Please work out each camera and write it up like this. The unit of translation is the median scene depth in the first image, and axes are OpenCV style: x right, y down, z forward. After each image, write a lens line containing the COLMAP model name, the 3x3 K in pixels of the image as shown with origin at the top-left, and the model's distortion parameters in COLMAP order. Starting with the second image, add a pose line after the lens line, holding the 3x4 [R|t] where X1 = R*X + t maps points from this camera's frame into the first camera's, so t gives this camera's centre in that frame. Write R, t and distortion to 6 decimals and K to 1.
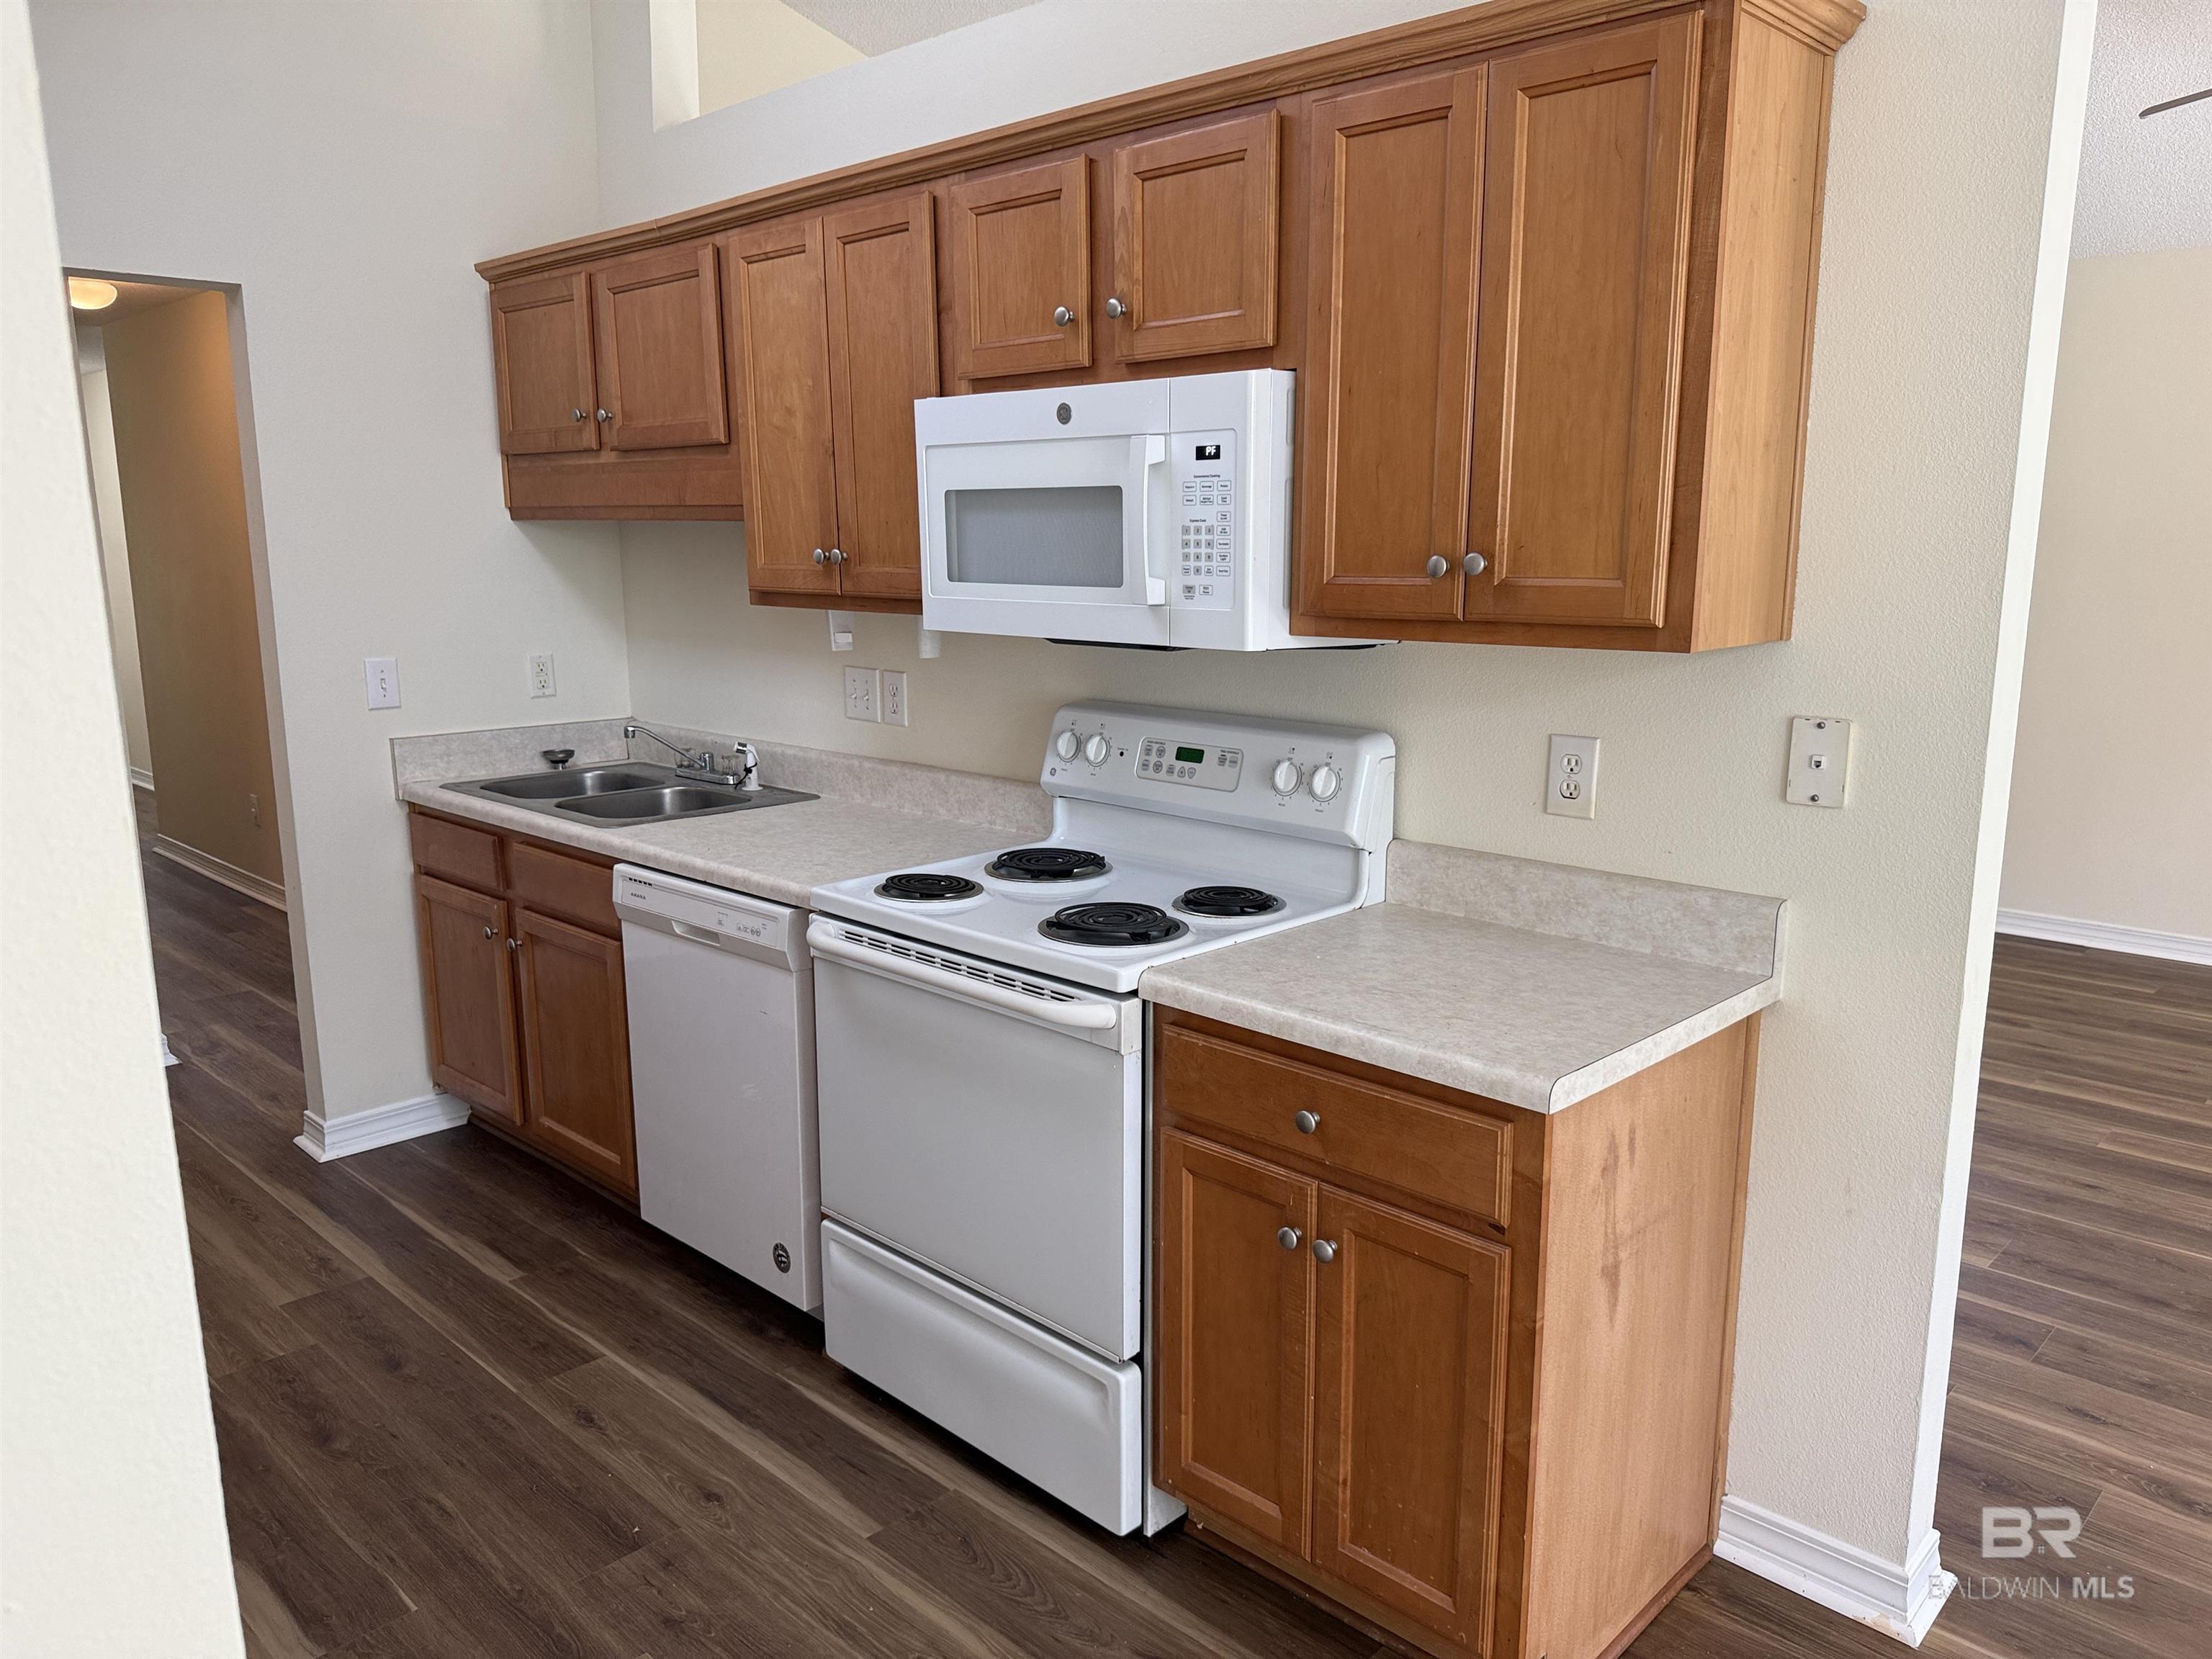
lens RADIAL K [[1551.0, 0, 1114.9], [0, 1551.0, 839.8], [0, 0, 1]] dist [0.124031, -0.230523]
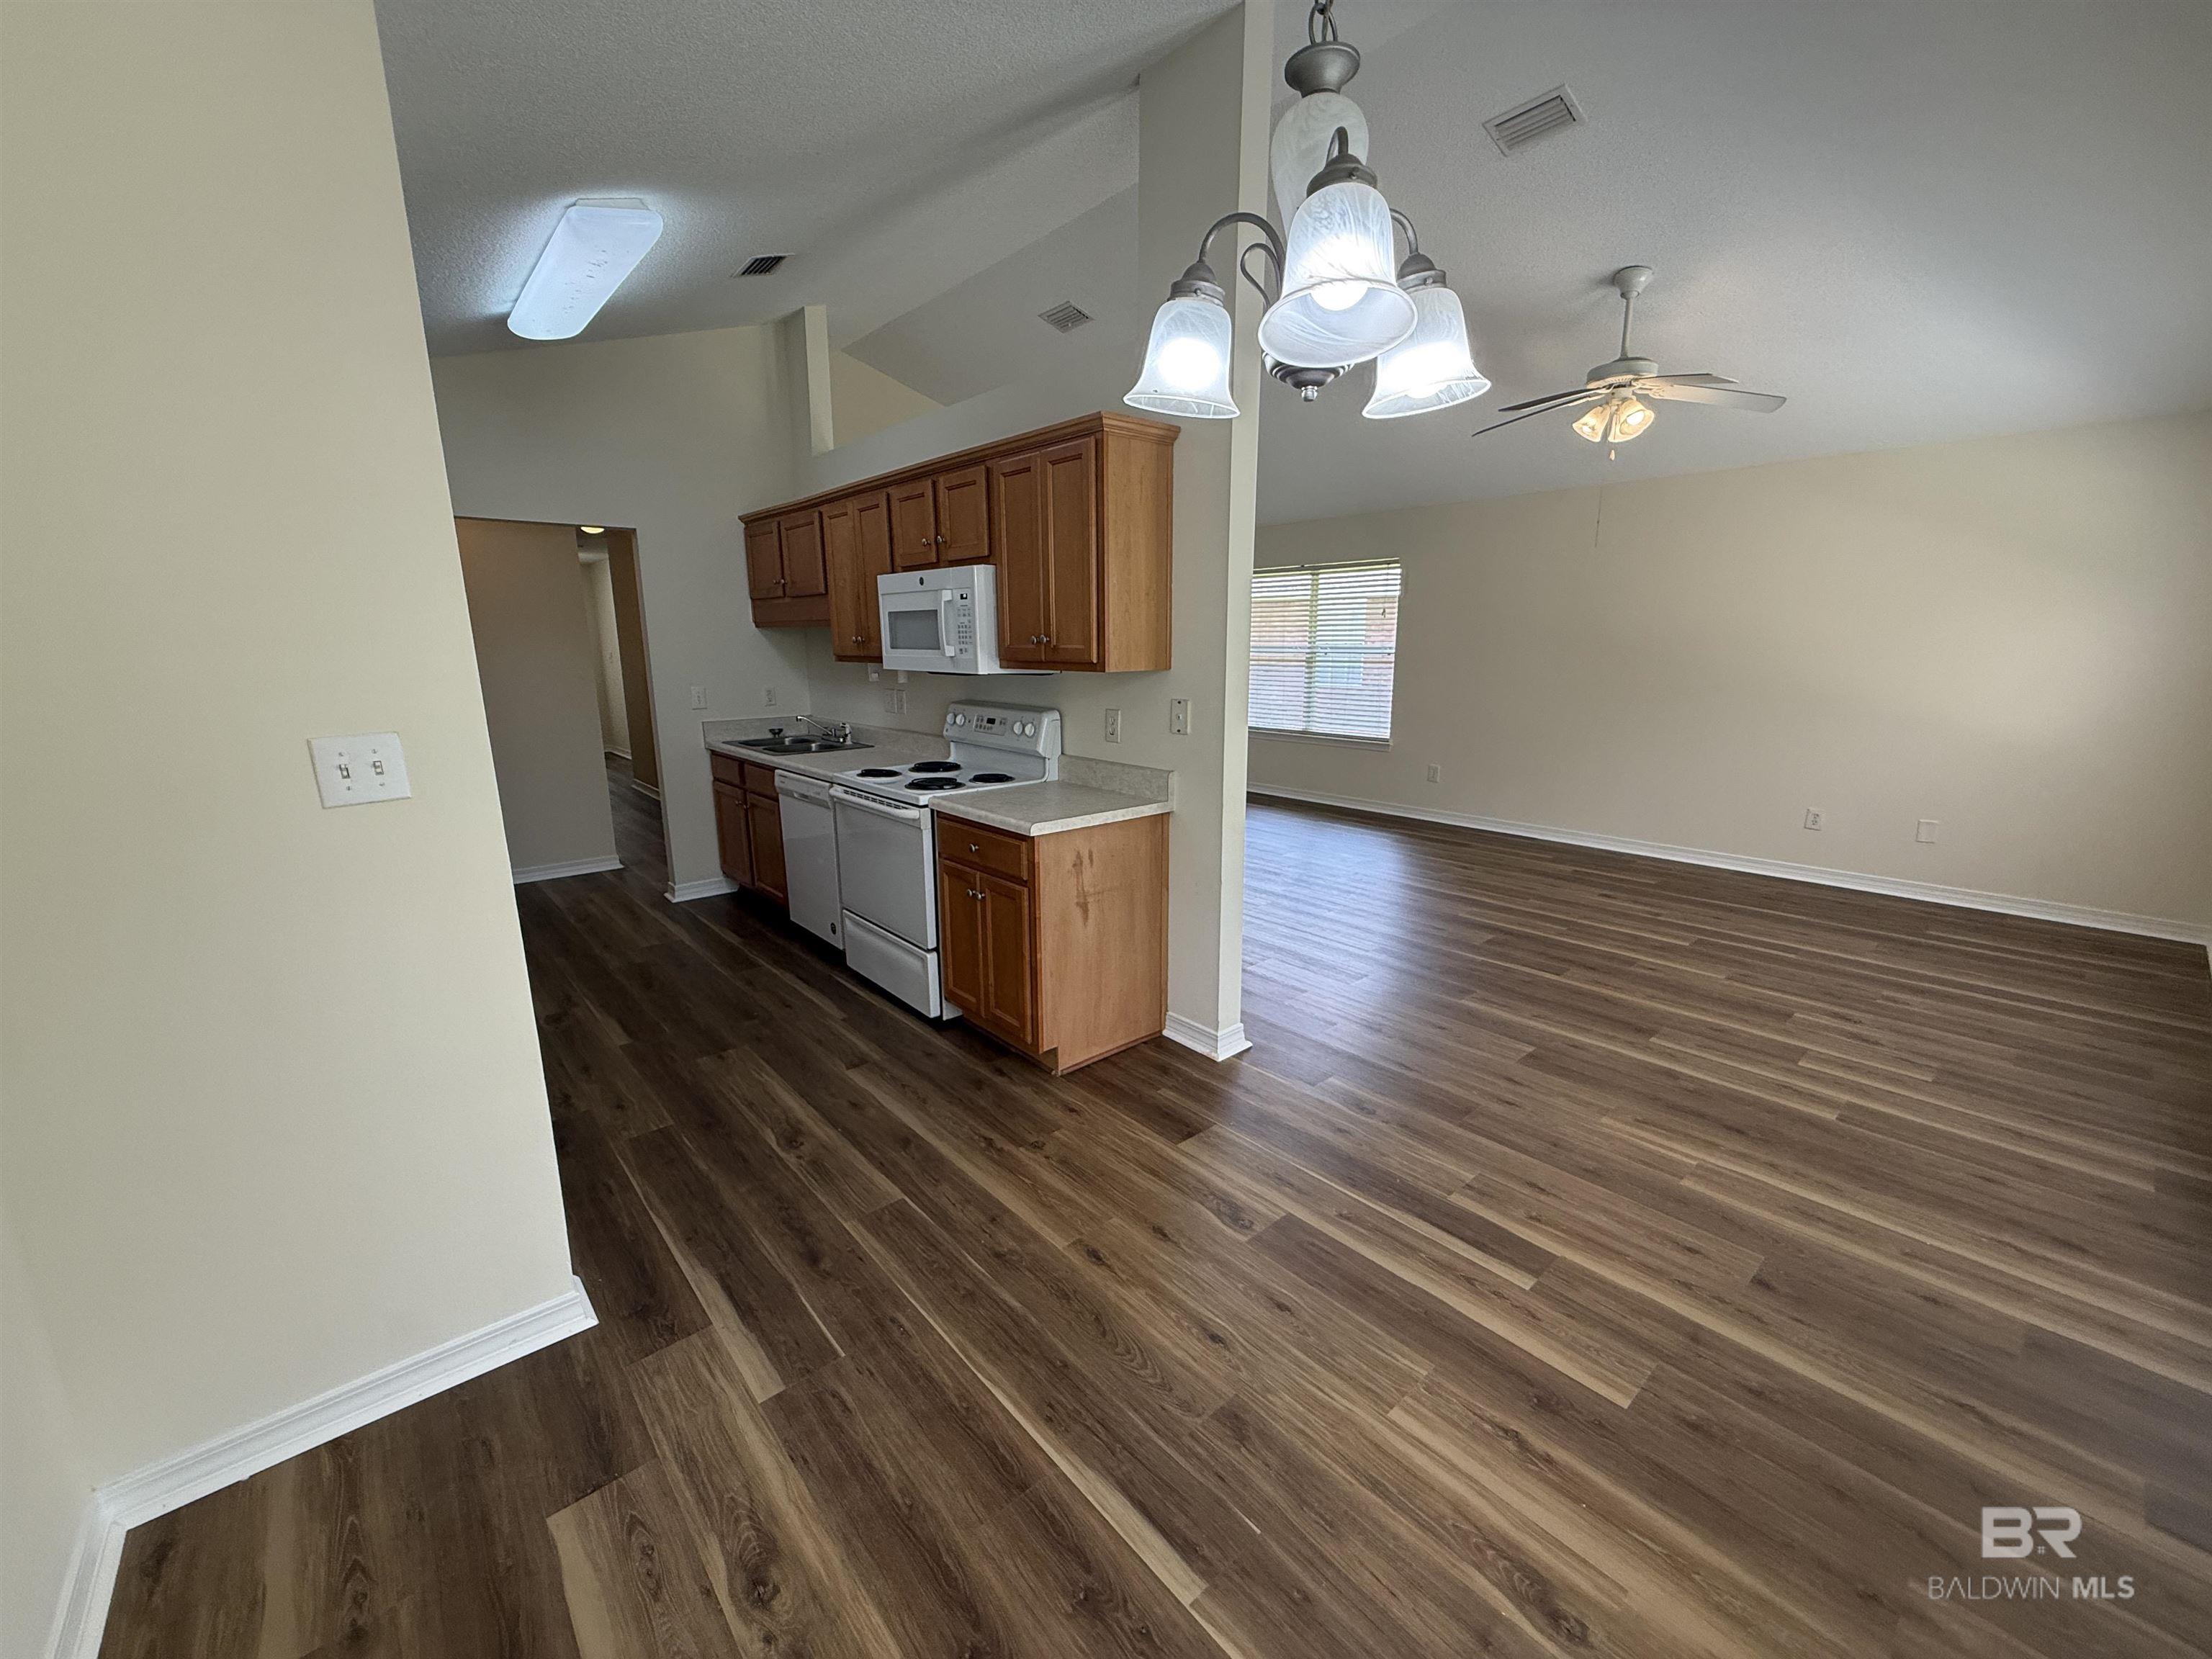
lens RADIAL K [[891.5, 0, 1106.0], [0, 891.5, 829.5], [0, 0, 1]] dist [-0.000580, -0.000011]
pose [[0.996023, 0.014949, -0.087832, 0.385643], [-0.013089, 0.999679, 0.021712, 0.089063], [0.088128, -0.020476, 0.995899, -0.400142]]
